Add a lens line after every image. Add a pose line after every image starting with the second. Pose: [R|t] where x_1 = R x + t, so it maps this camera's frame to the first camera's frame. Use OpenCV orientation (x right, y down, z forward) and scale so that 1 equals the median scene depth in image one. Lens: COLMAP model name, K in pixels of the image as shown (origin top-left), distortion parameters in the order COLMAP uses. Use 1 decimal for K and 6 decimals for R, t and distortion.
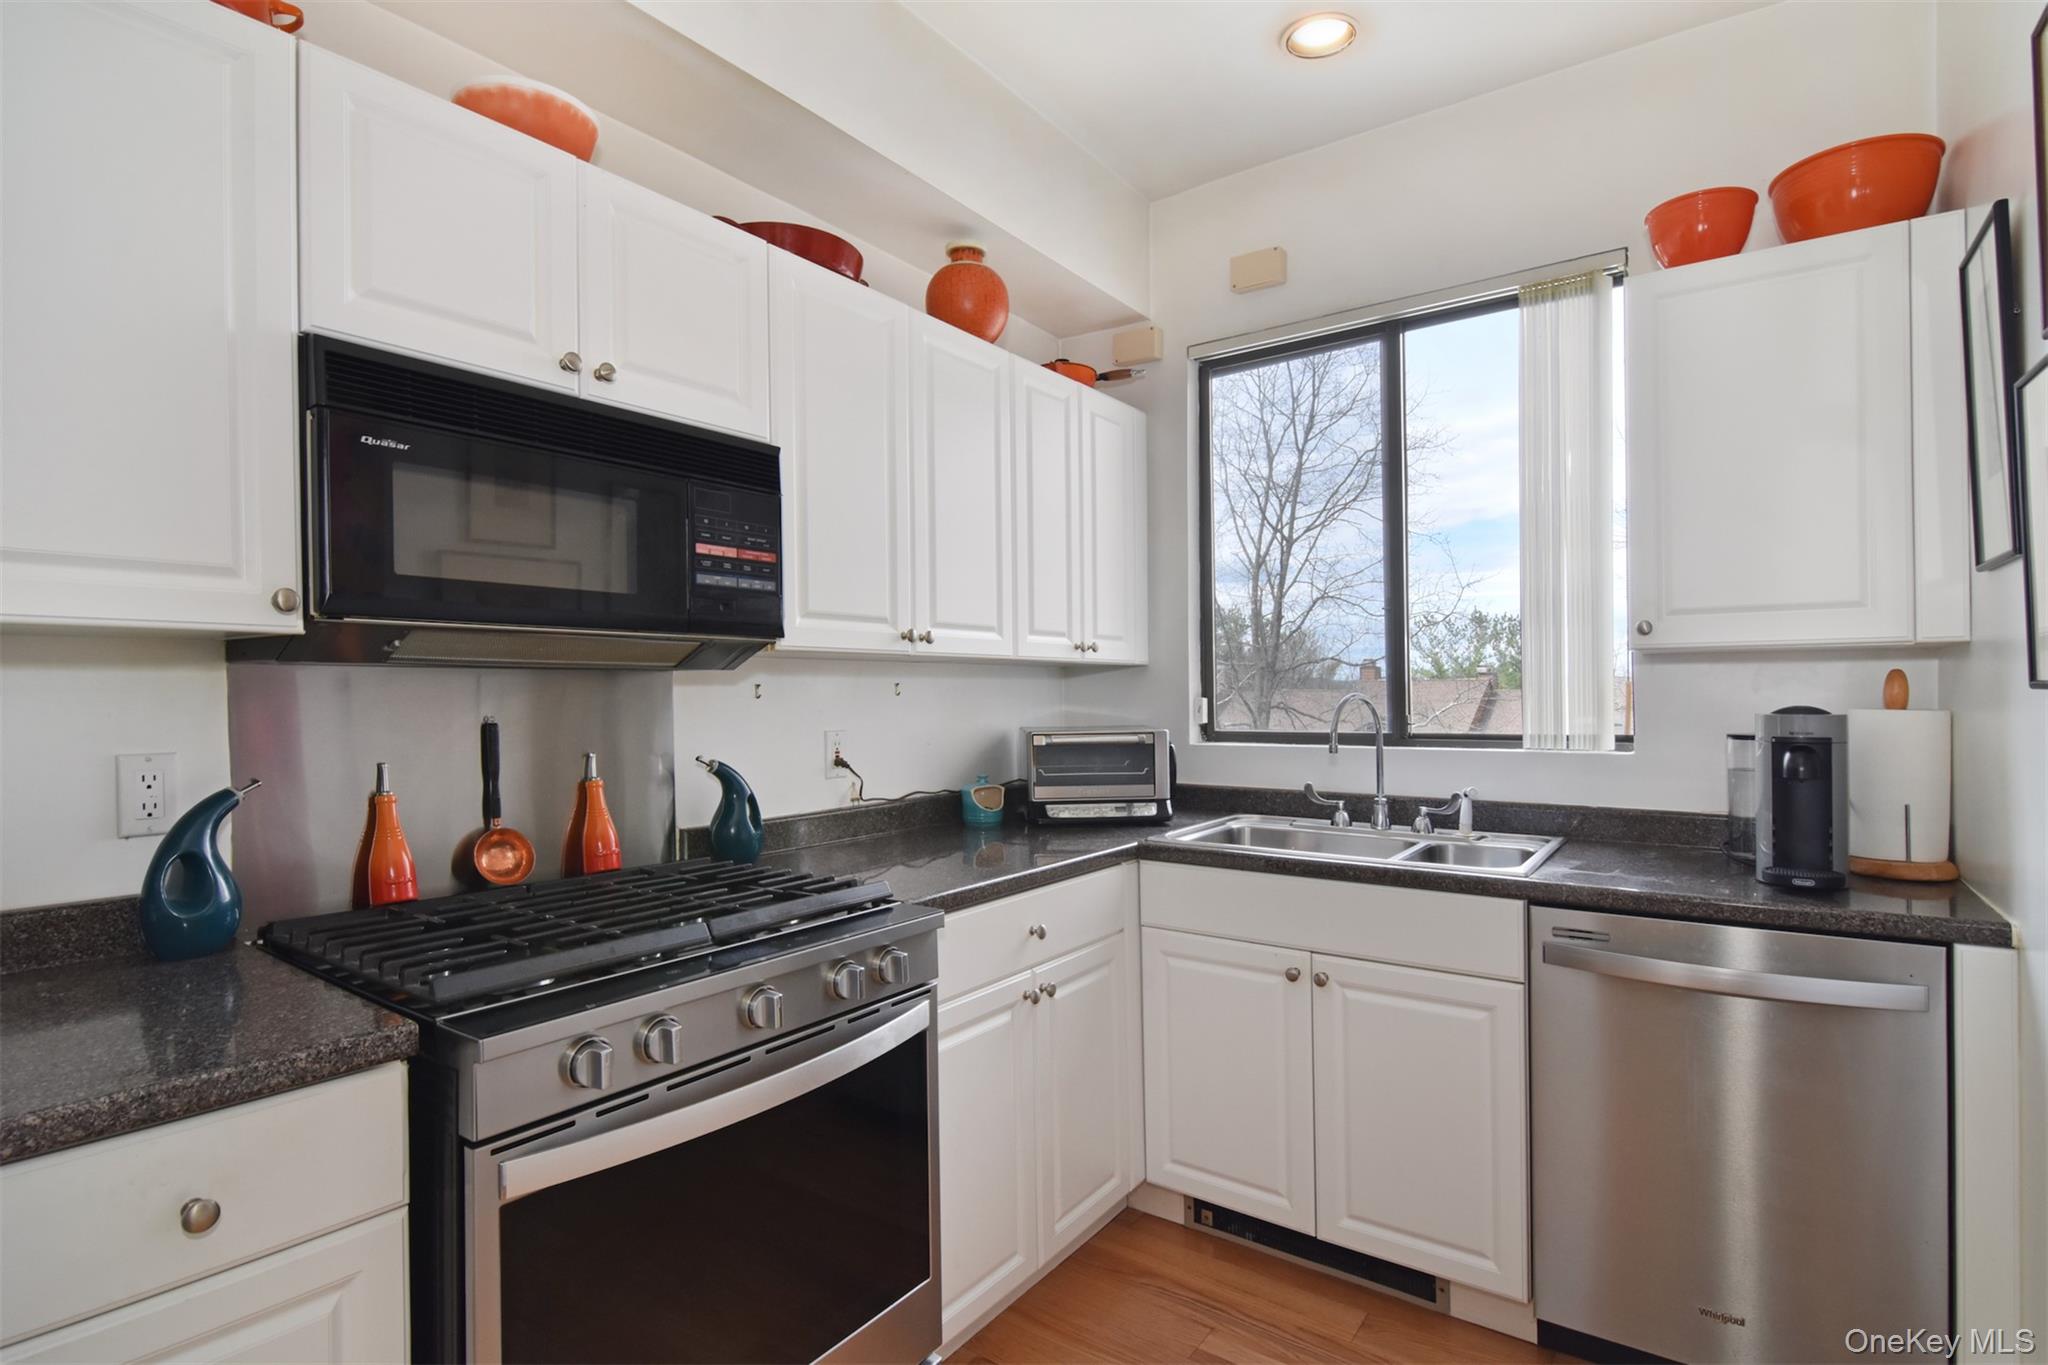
lens RADIAL K [[1004.2, 0, 1031.2], [0, 1004.2, 683.0], [0, 0, 1]] dist [-0.020960, -0.003296]
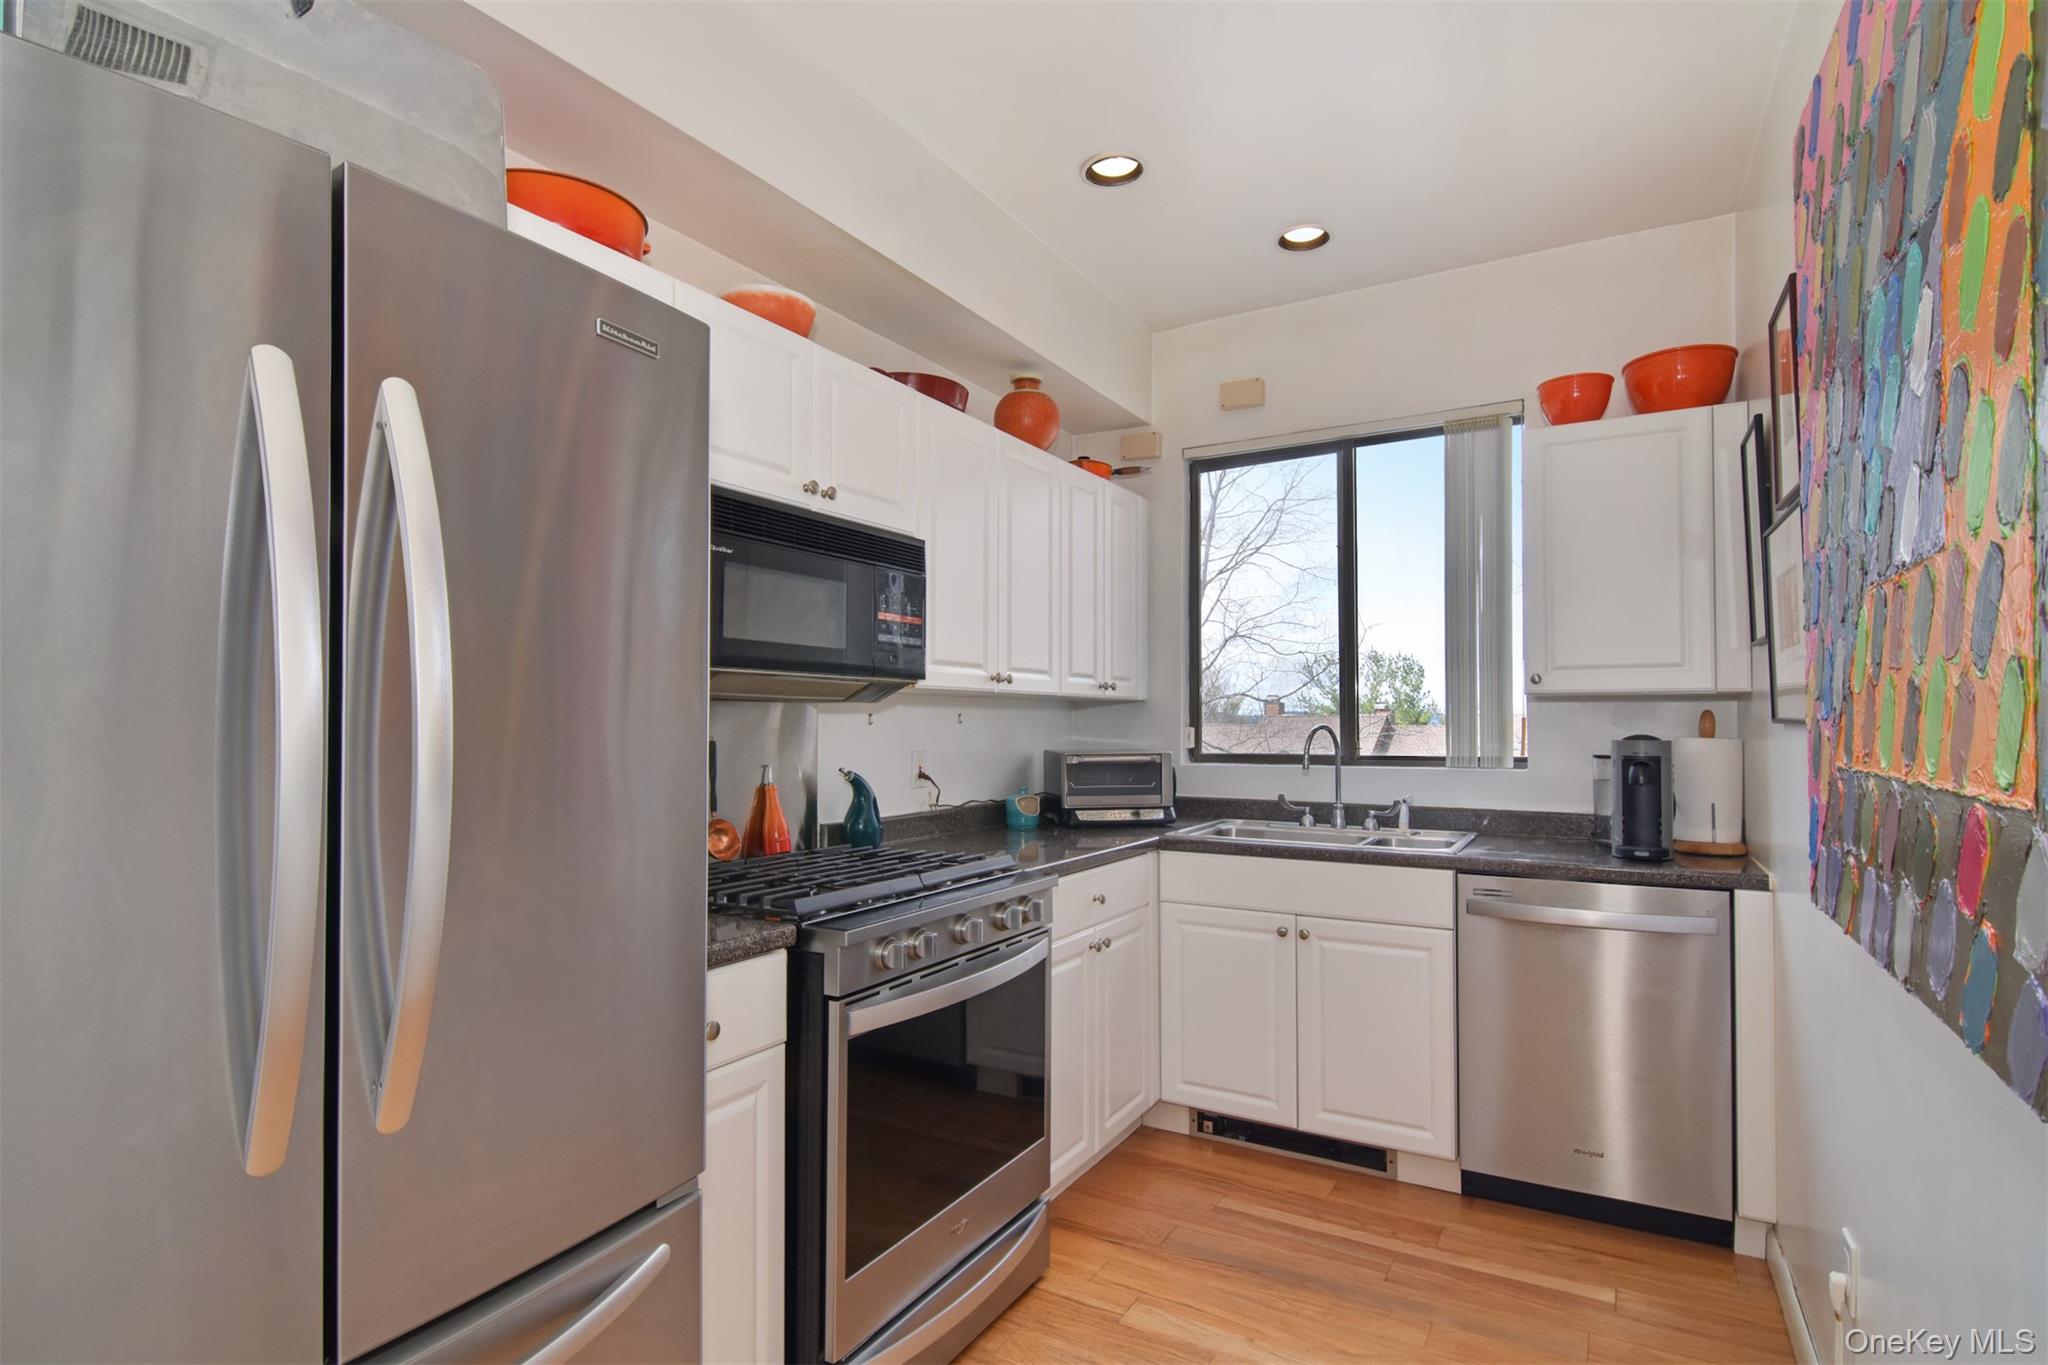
lens RADIAL K [[1004.2, 0, 984.0], [0, 1004.2, 703.0], [0, 0, 1]] dist [-0.020960, -0.003296]
pose [[0.998497, 0.009213, 0.054022, -0.232533], [-0.008572, 0.999890, -0.012083, 0.002111], [-0.054127, 0.011601, 0.998467, -0.356226]]
